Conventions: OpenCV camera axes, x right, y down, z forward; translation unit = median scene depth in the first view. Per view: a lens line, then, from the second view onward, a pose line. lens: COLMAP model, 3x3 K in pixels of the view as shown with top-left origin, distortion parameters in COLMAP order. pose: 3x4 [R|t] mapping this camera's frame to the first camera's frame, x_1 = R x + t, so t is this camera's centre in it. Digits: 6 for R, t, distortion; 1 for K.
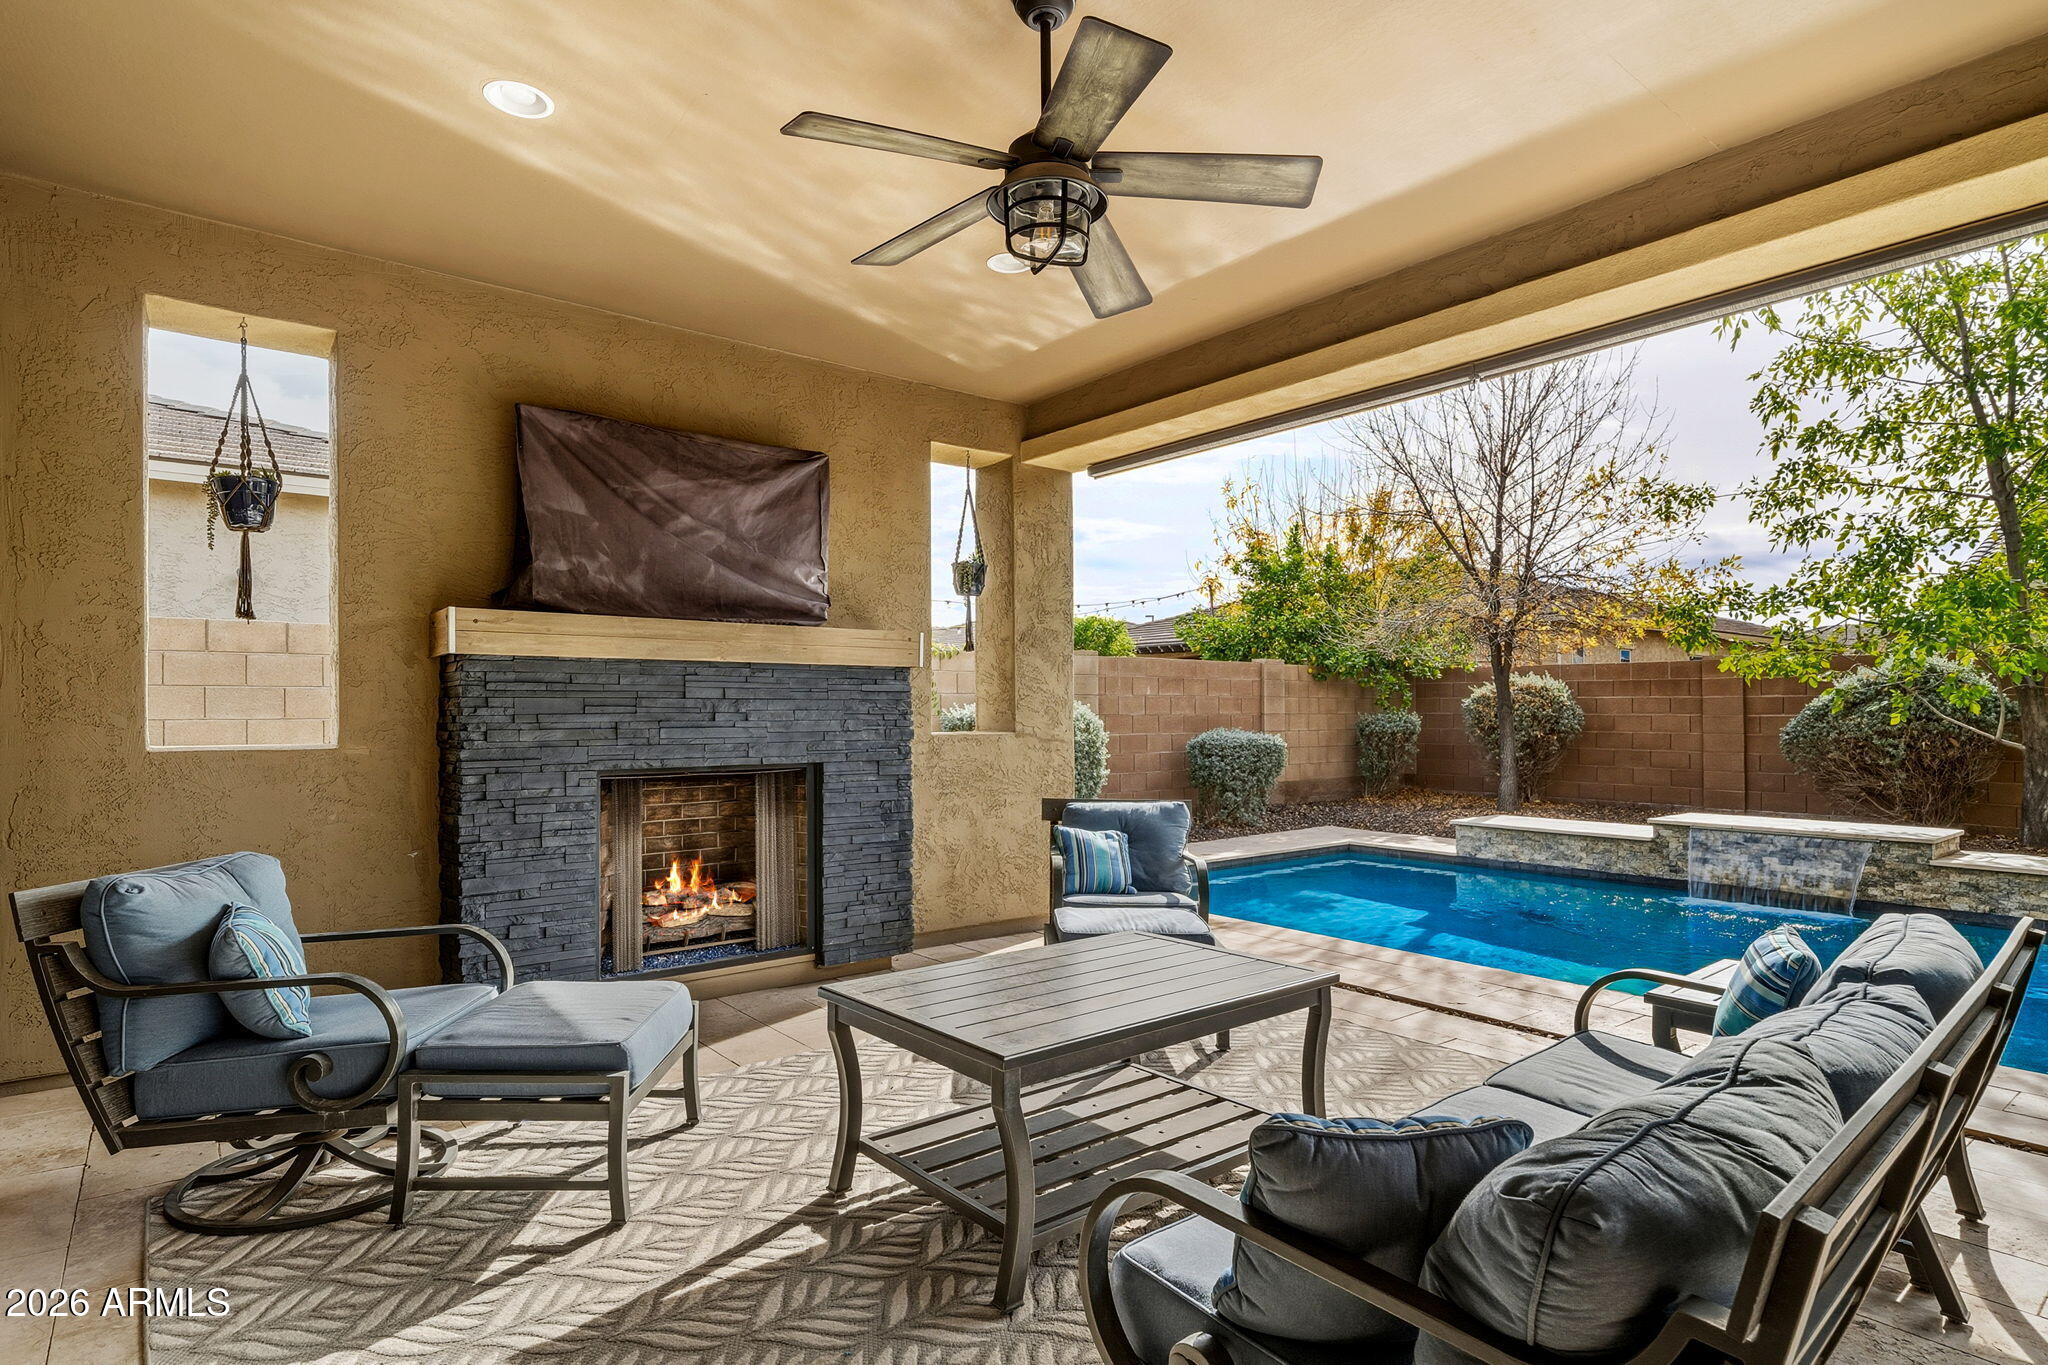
lens RADIAL K [[1067.3, 0, 1024.0], [0, 1067.3, 682.5], [0, 0, 1]] dist [0.009897, 0.000360]
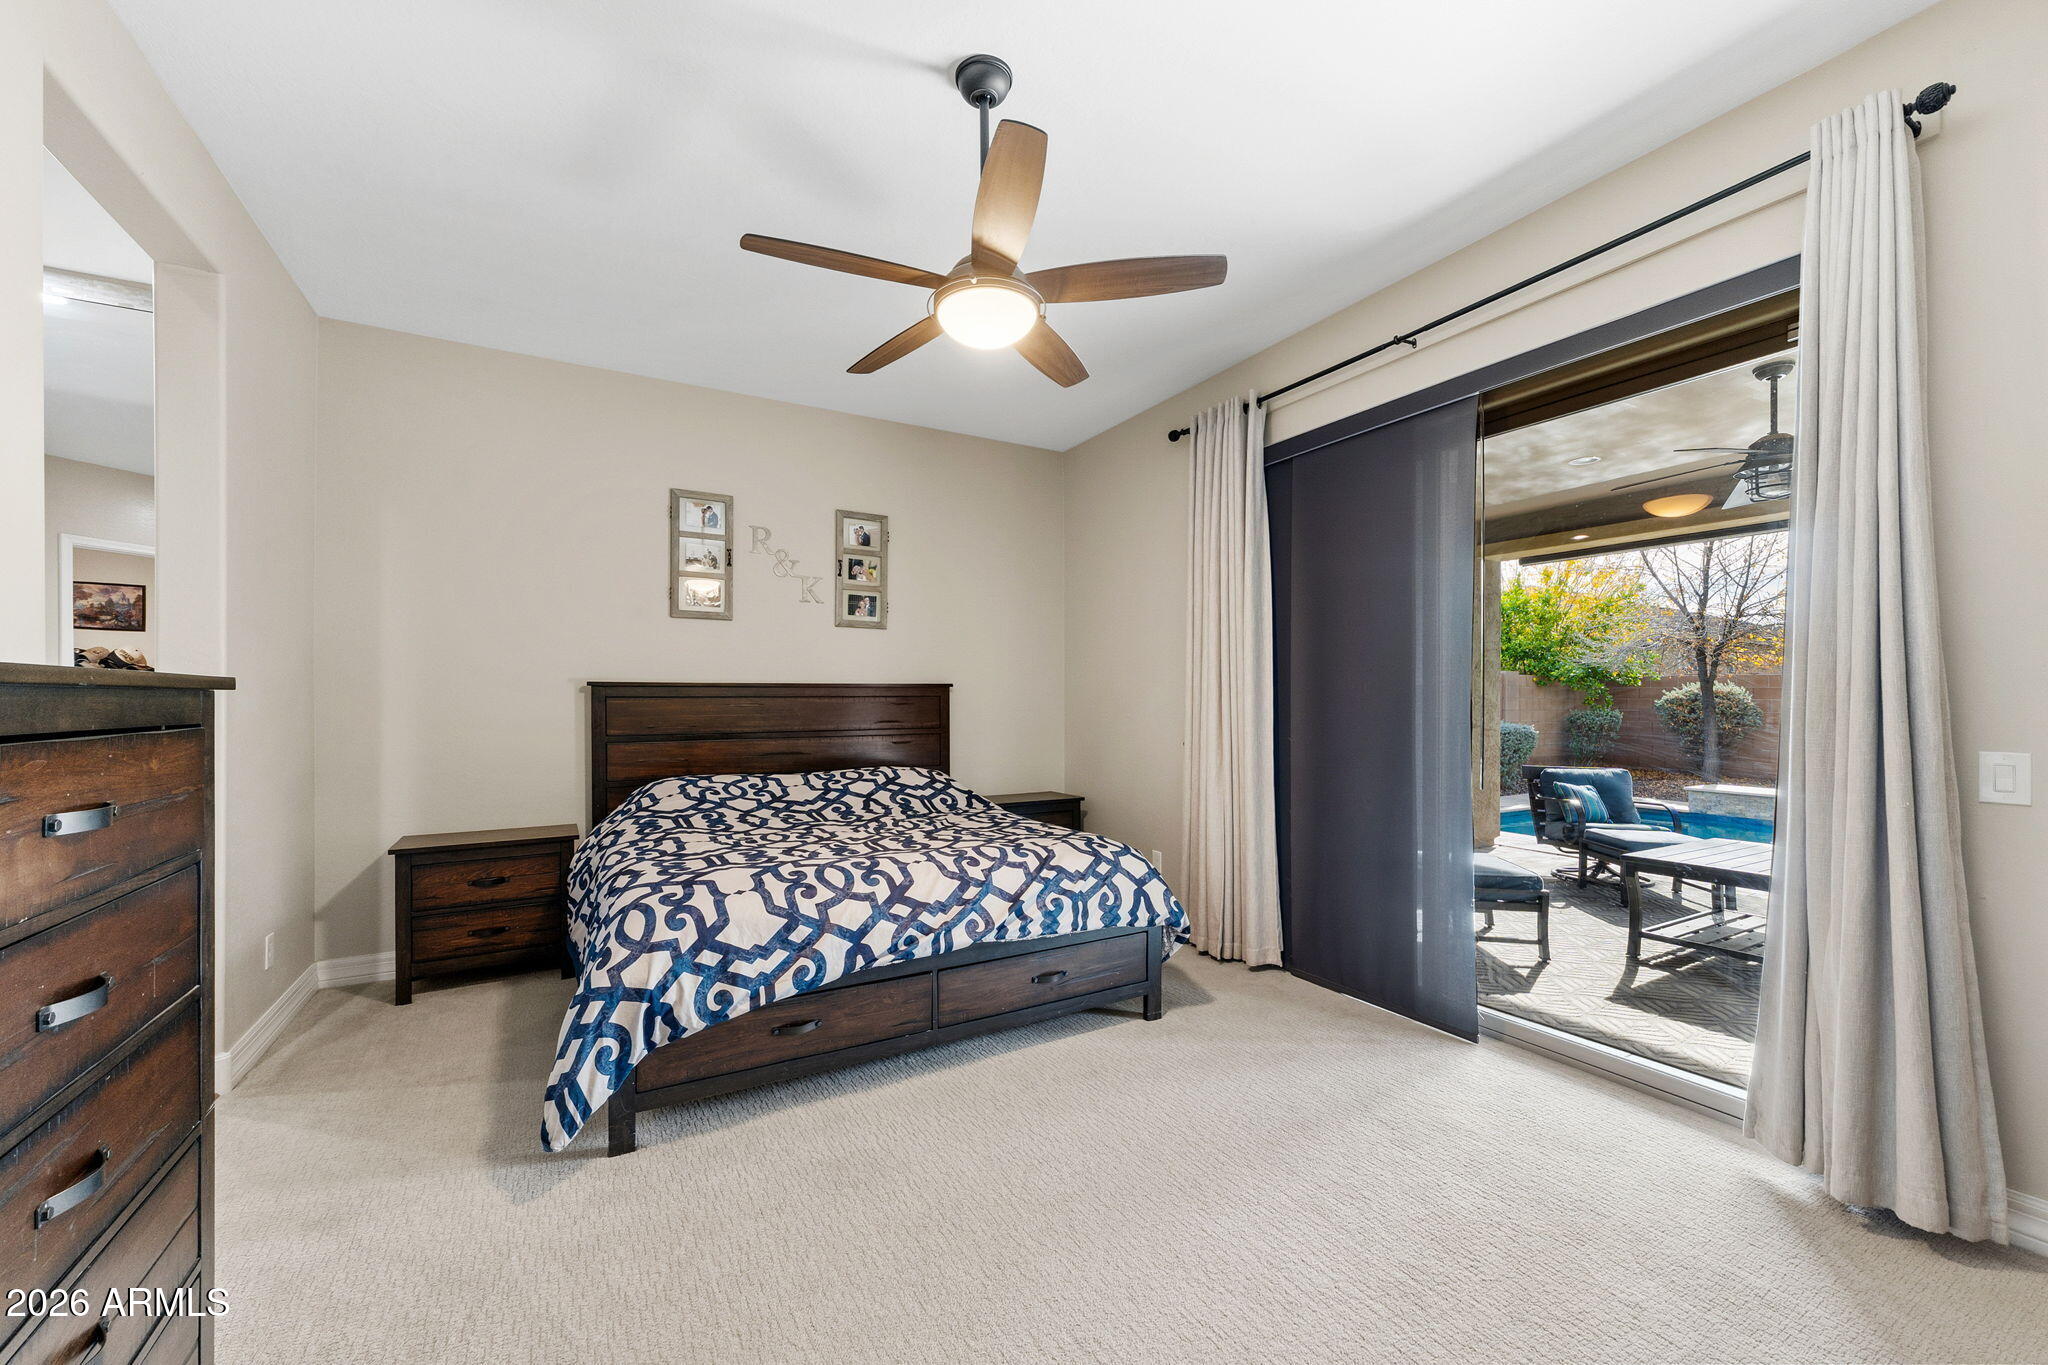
lens RADIAL K [[796.6, 0, 1020.4], [0, 796.6, 698.8], [0, 0, 1]] dist [0.003144, 0.000277]
pose [[0.987657, 0.005274, -0.156544, -0.622335], [-0.001336, 0.999680, 0.025251, -0.028305], [0.156627, -0.024730, 0.987348, -0.382117]]
